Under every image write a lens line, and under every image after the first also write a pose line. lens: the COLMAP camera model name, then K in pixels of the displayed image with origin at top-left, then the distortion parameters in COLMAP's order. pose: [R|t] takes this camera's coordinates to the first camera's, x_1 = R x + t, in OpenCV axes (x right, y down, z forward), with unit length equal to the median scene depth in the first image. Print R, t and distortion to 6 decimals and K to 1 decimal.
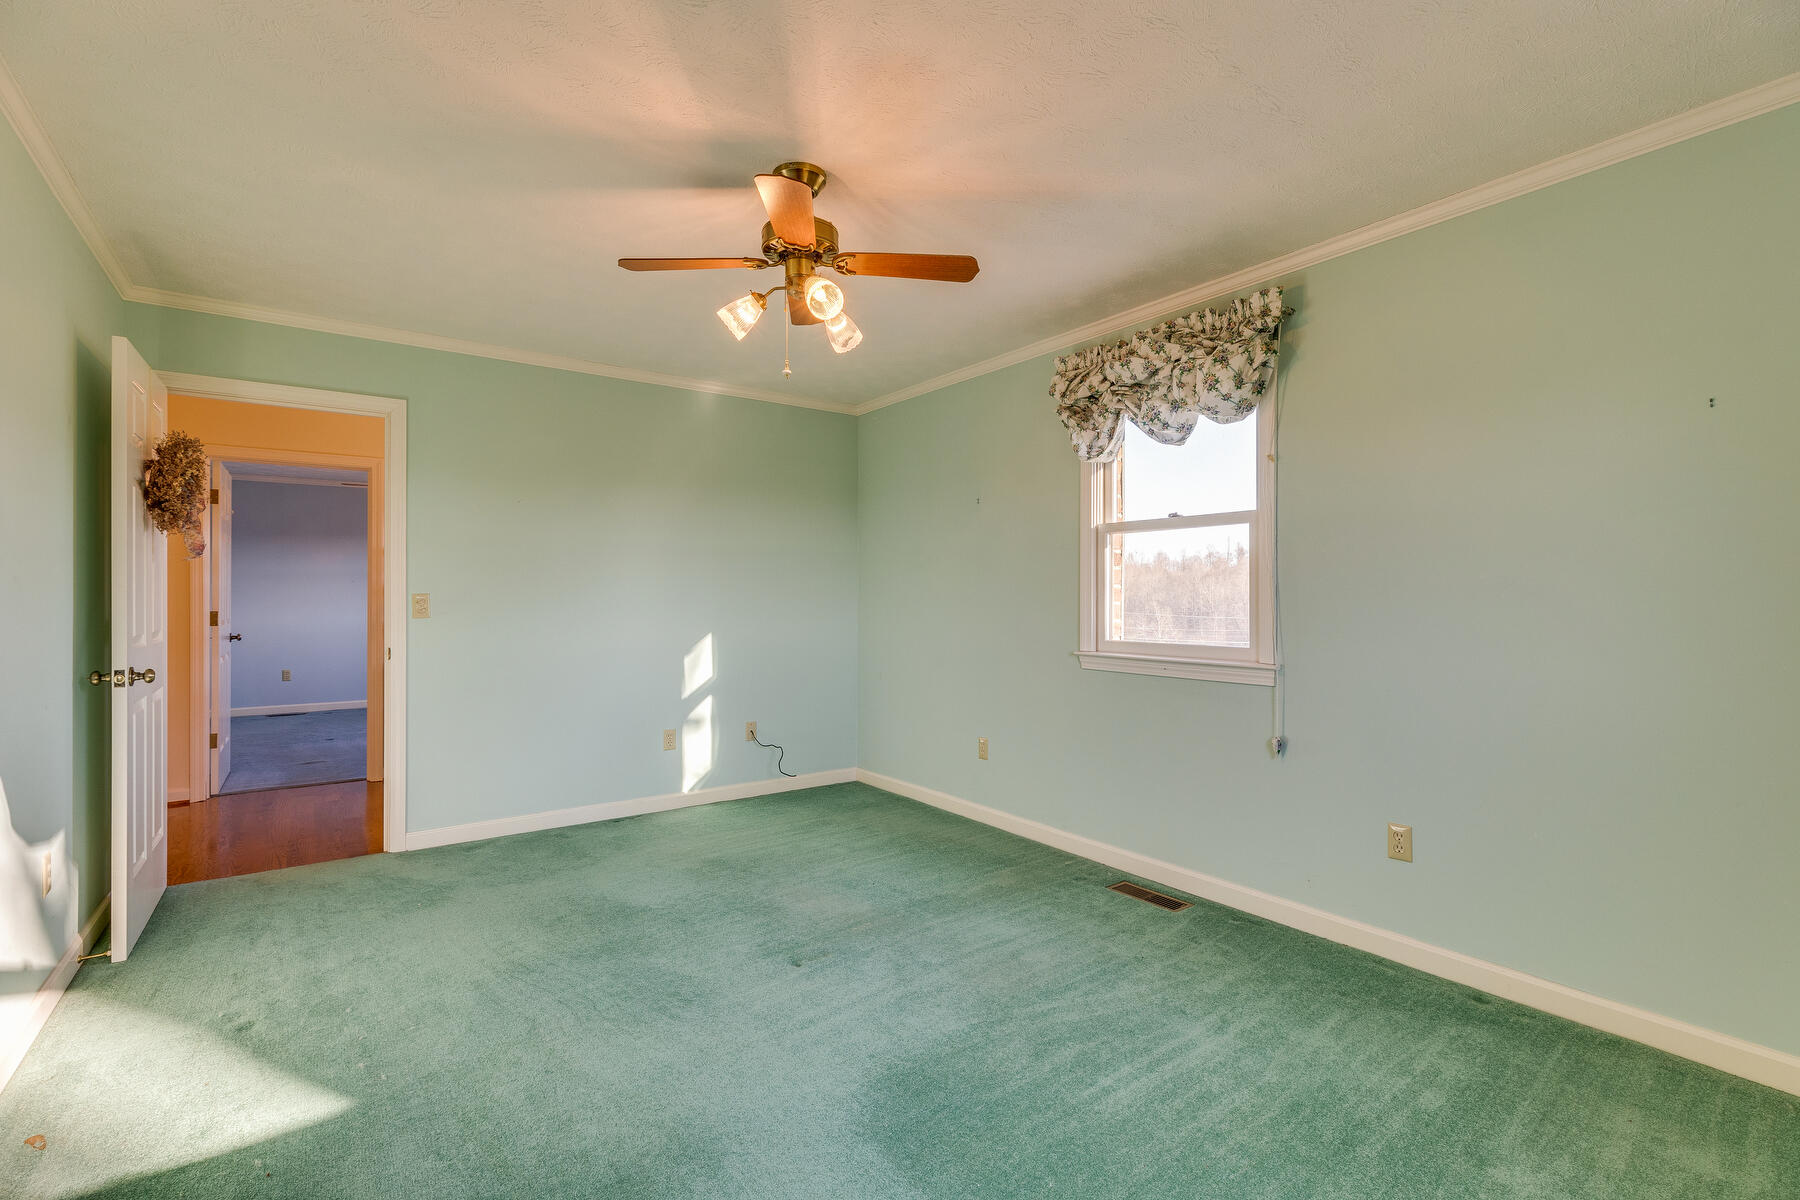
lens RADIAL K [[807.4, 0, 899.2], [0, 807.4, 604.3], [0, 0, 1]] dist [0.002604, -0.000917]
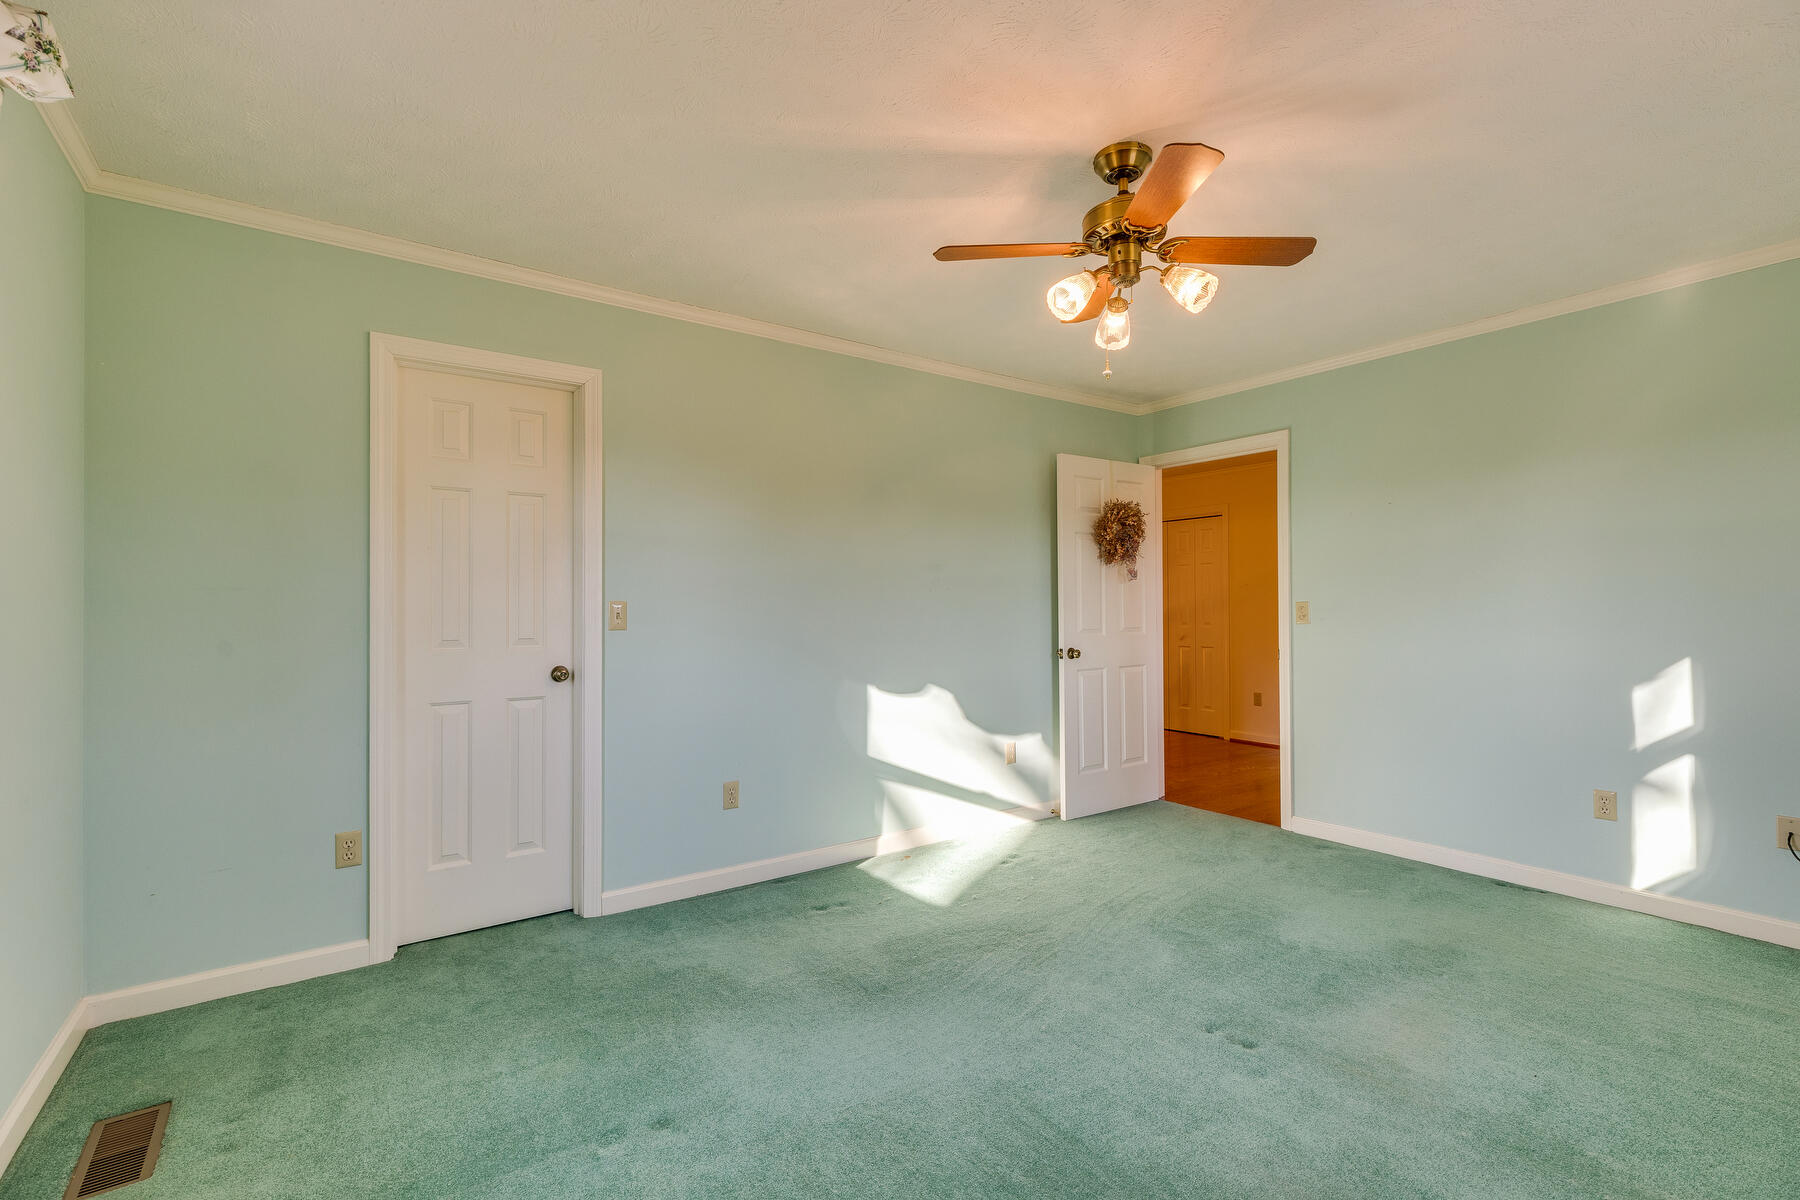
lens RADIAL K [[807.4, 0, 906.8], [0, 807.4, 597.3], [0, 0, 1]] dist [0.002604, -0.000917]
pose [[-0.003860, -0.014465, -0.999888, 0.484070], [-0.004011, 0.999888, -0.014449, -0.000053], [0.999985, 0.003955, -0.003917, 0.445088]]
